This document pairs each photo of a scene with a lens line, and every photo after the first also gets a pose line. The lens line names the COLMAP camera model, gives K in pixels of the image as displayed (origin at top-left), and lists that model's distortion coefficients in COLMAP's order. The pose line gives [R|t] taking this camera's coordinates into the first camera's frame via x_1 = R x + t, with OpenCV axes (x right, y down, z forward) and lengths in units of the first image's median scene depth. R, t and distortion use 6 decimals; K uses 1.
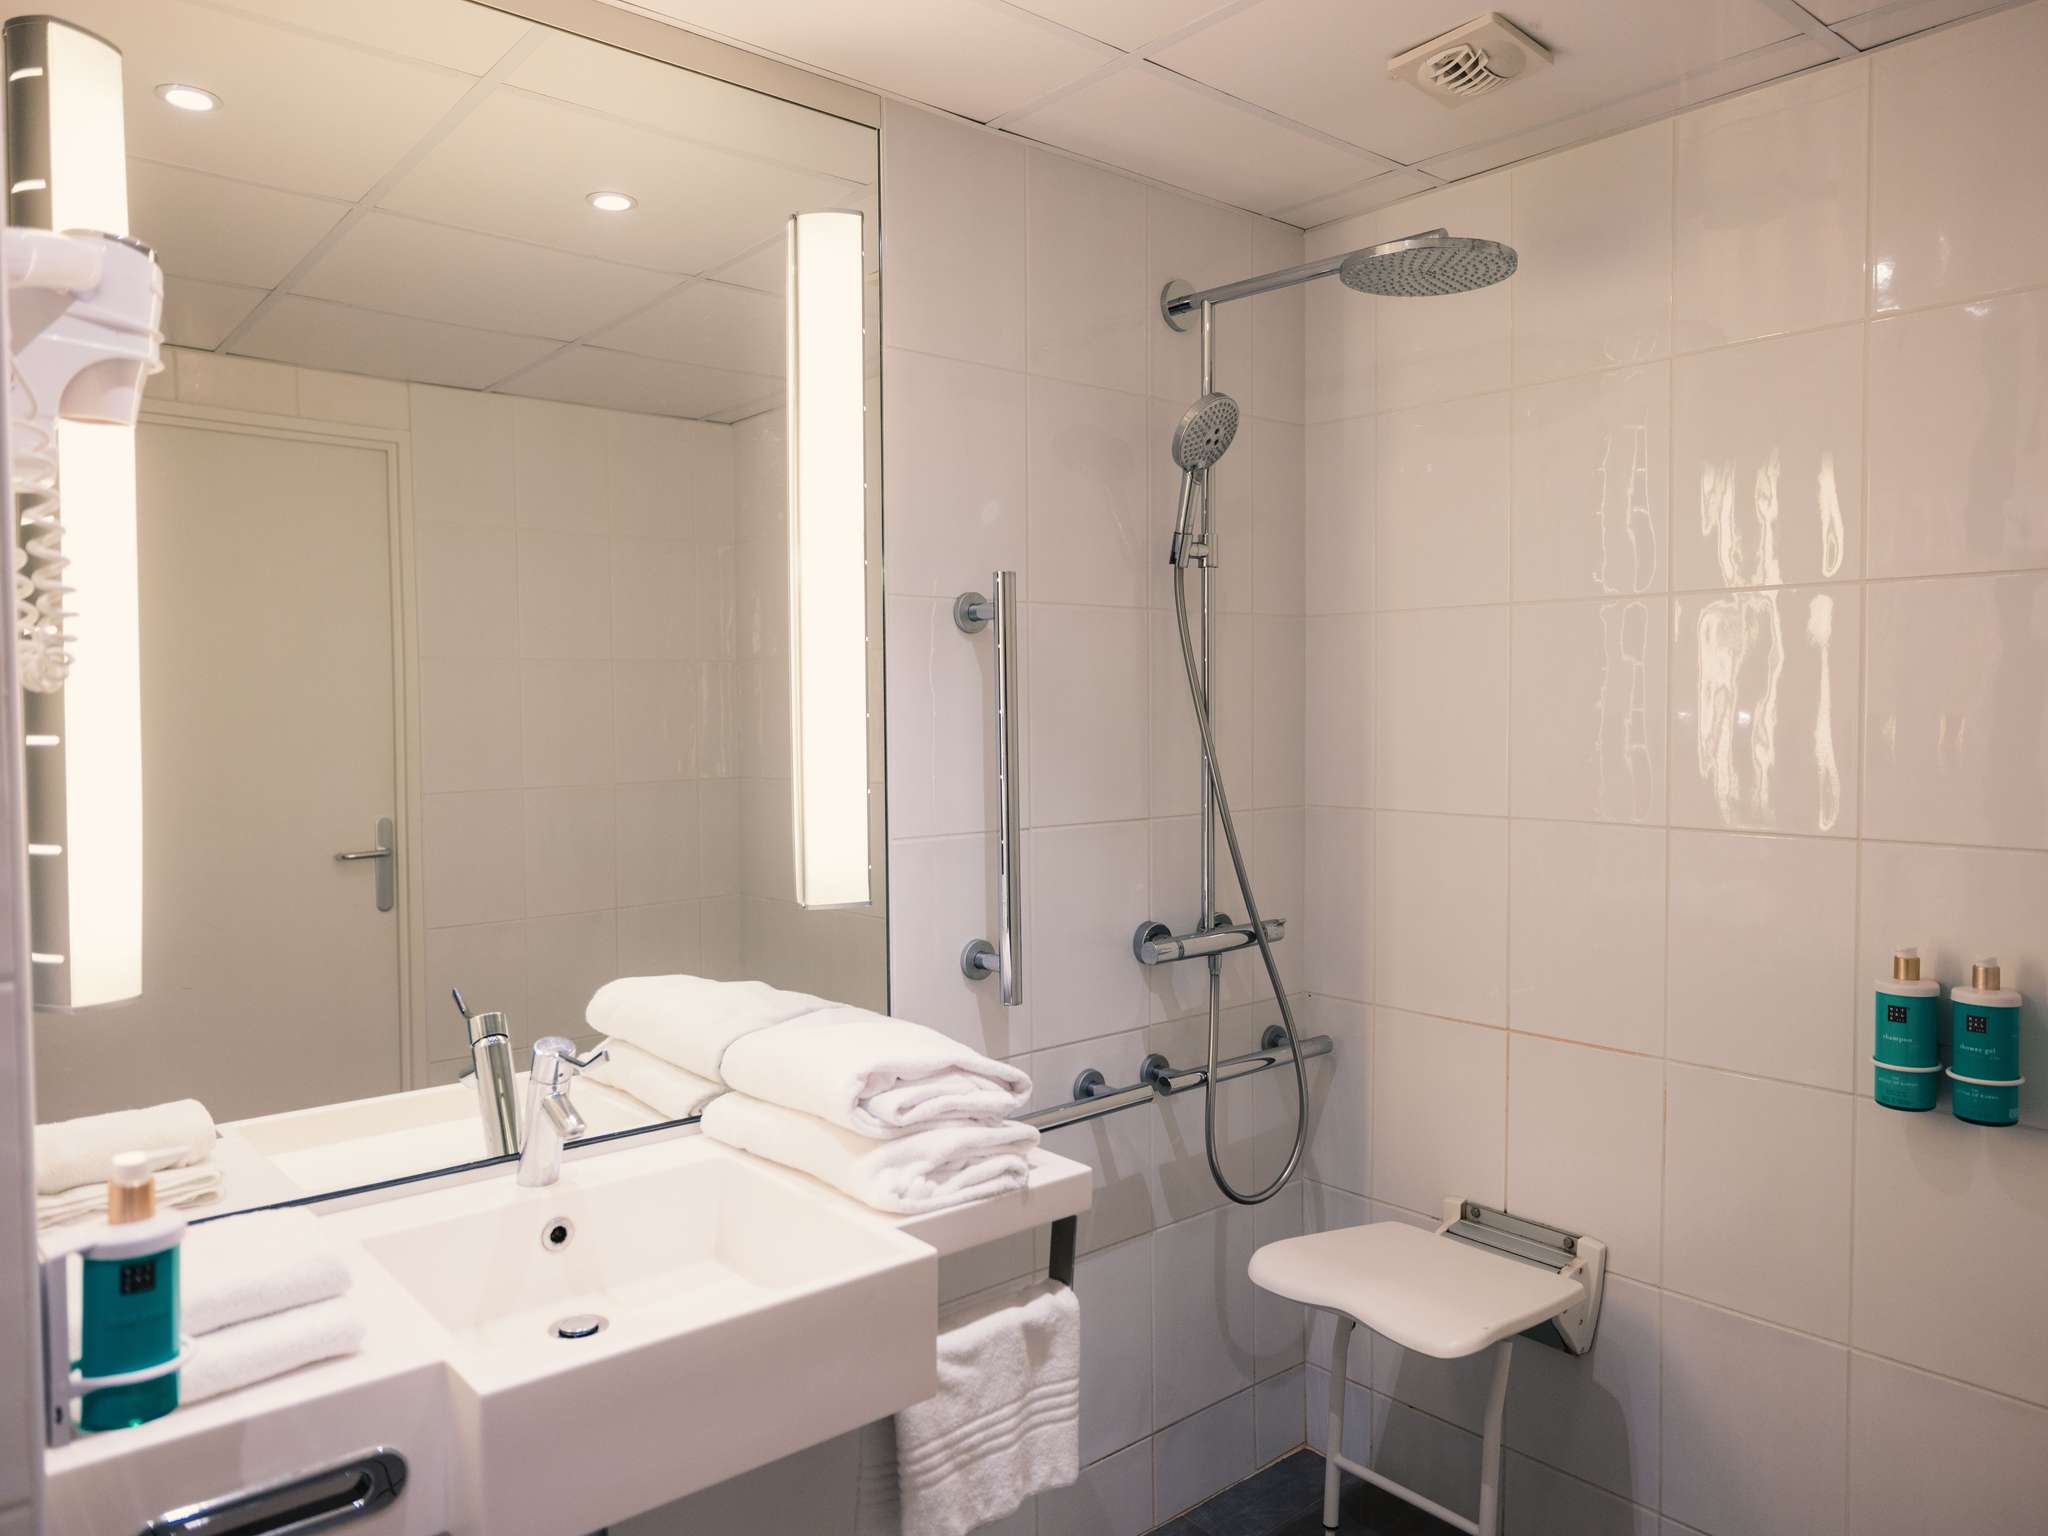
lens RADIAL K [[1416.6, 0, 1025.5], [0, 1416.6, 764.6], [0, 0, 1]] dist [-0.005959, -0.002537]
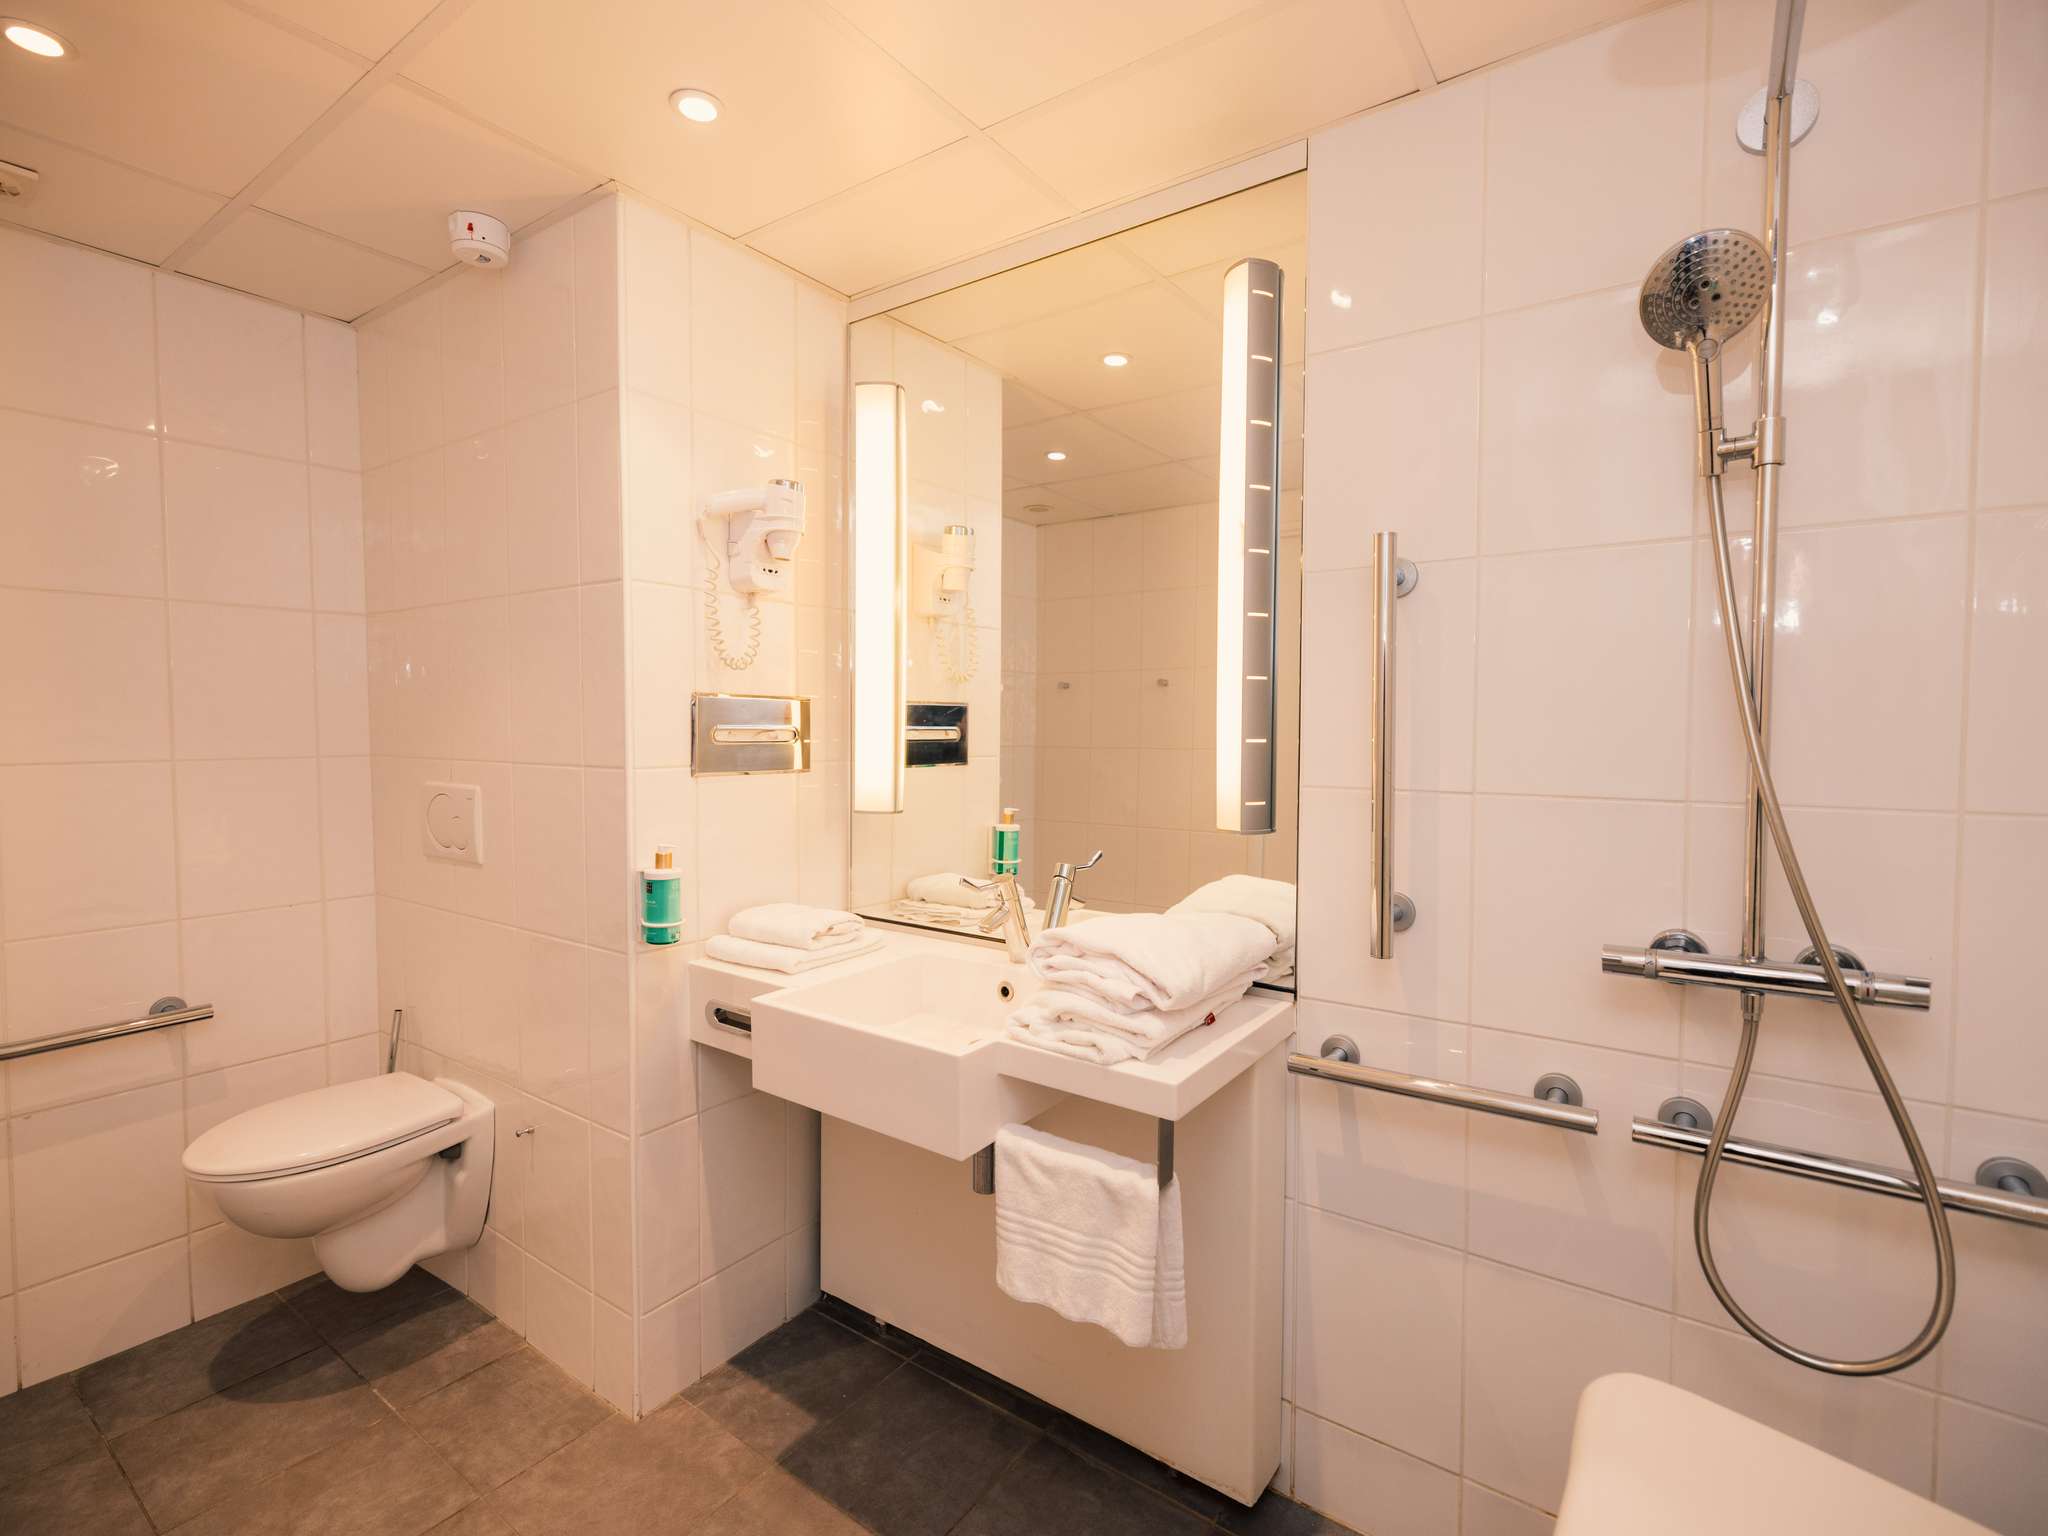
lens RADIAL K [[962.6, 0, 1027.3], [0, 962.6, 763.4], [0, 0, 1]] dist [0.002667, -0.000639]
pose [[0.231404, 0.047326, -0.971706, 0.776459], [-0.042054, 0.998369, 0.038610, 0.017822], [0.971948, 0.031930, 0.233017, 0.759922]]
